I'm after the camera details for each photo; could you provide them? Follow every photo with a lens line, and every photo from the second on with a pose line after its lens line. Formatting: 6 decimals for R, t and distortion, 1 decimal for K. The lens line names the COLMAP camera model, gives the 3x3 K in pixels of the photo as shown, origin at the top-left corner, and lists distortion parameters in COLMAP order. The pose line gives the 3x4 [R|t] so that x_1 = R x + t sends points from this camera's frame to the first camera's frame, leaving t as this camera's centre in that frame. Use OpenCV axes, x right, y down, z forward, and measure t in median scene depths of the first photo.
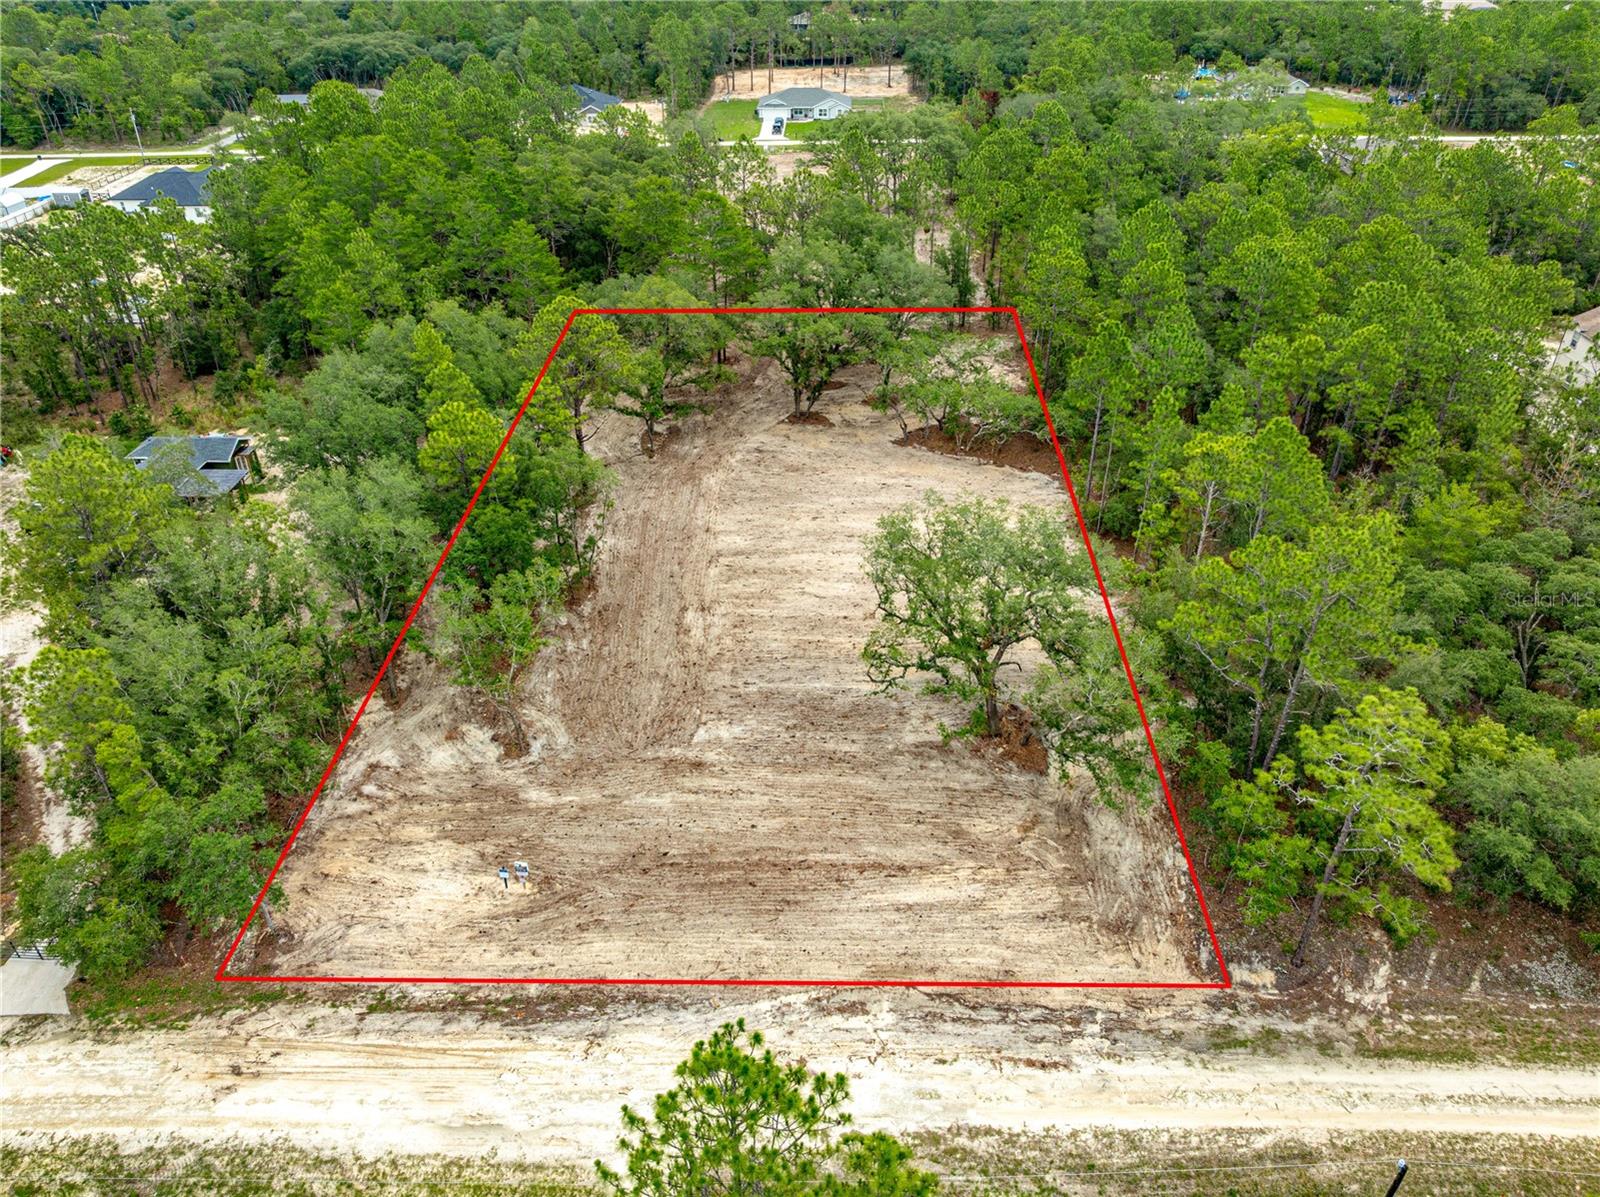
lens RADIAL K [[1101.6, 0, 800.0], [0, 1101.6, 598.5], [0, 0, 1]] dist [-0.039748, 0.007698]
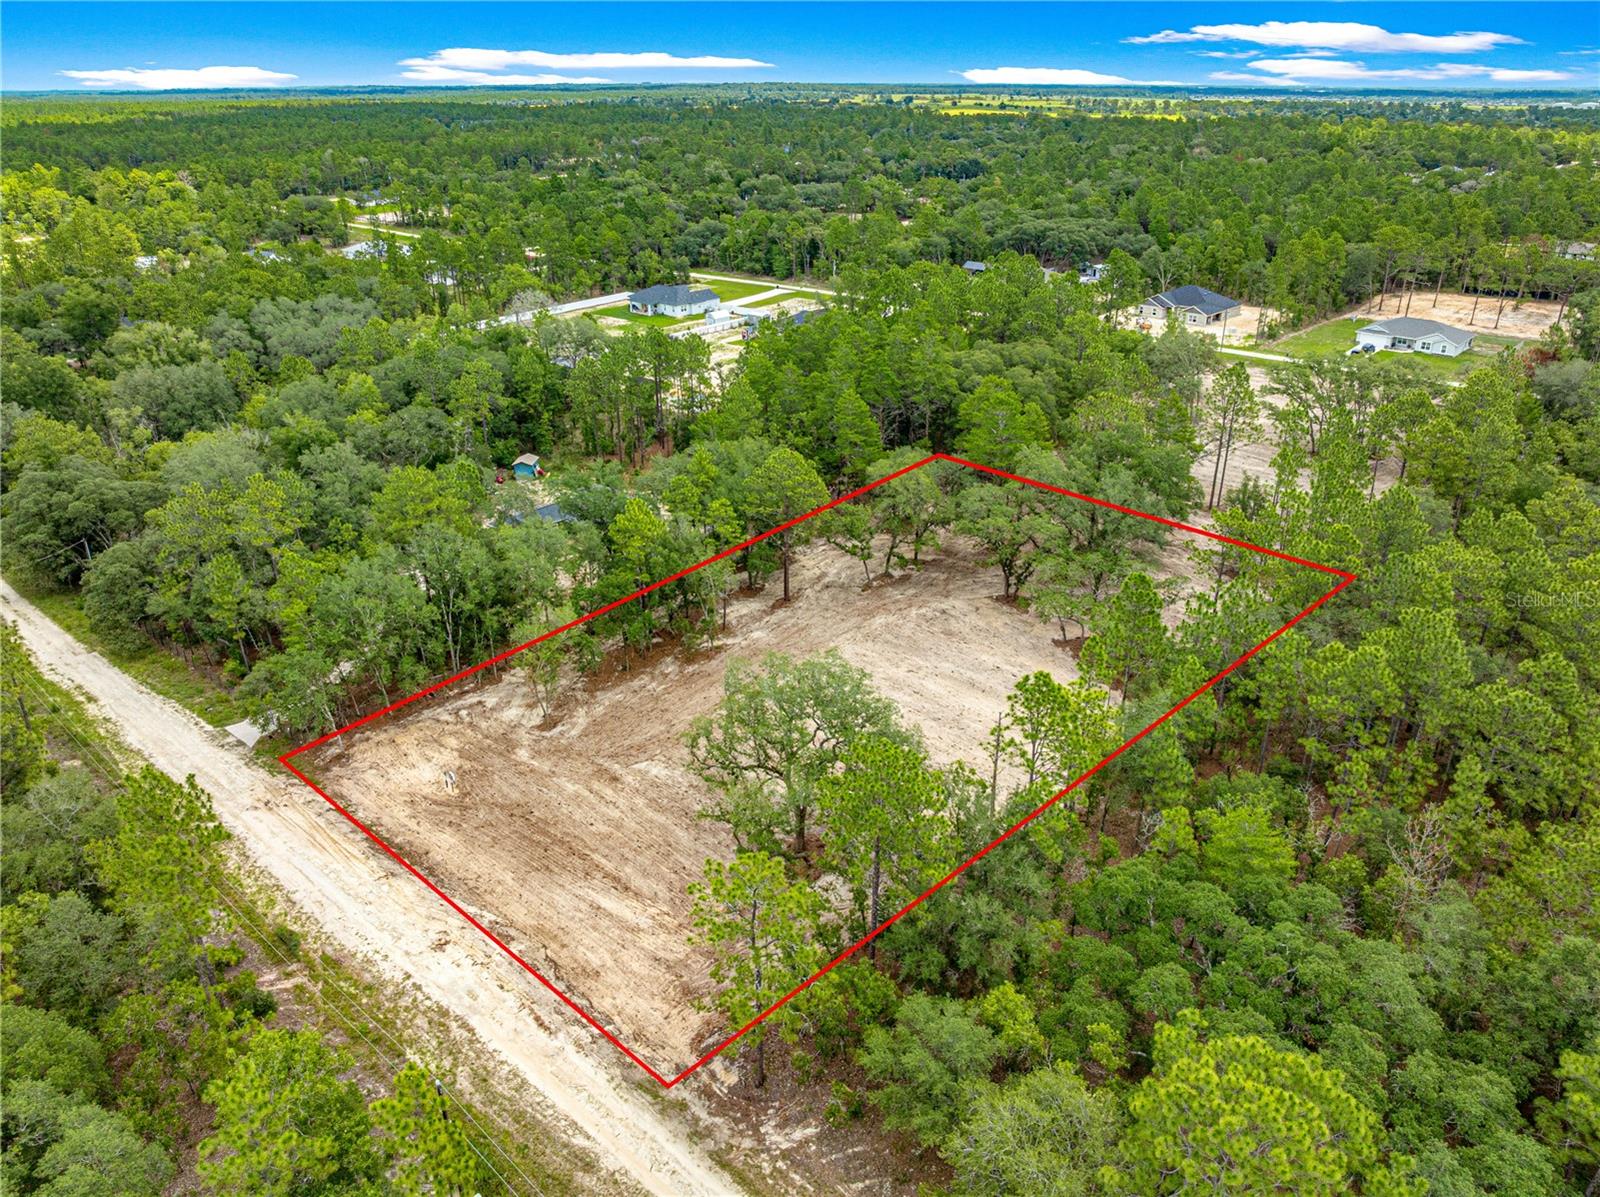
lens RADIAL K [[1101.6, 0, 800.0], [0, 1101.6, 598.5], [0, 0, 1]] dist [-0.039748, 0.007698]
pose [[0.758931, 0.278646, -0.588540, 1.045603], [-0.354828, 0.934812, -0.014966, -0.153388], [0.546004, 0.220189, 0.808329, -0.042632]]
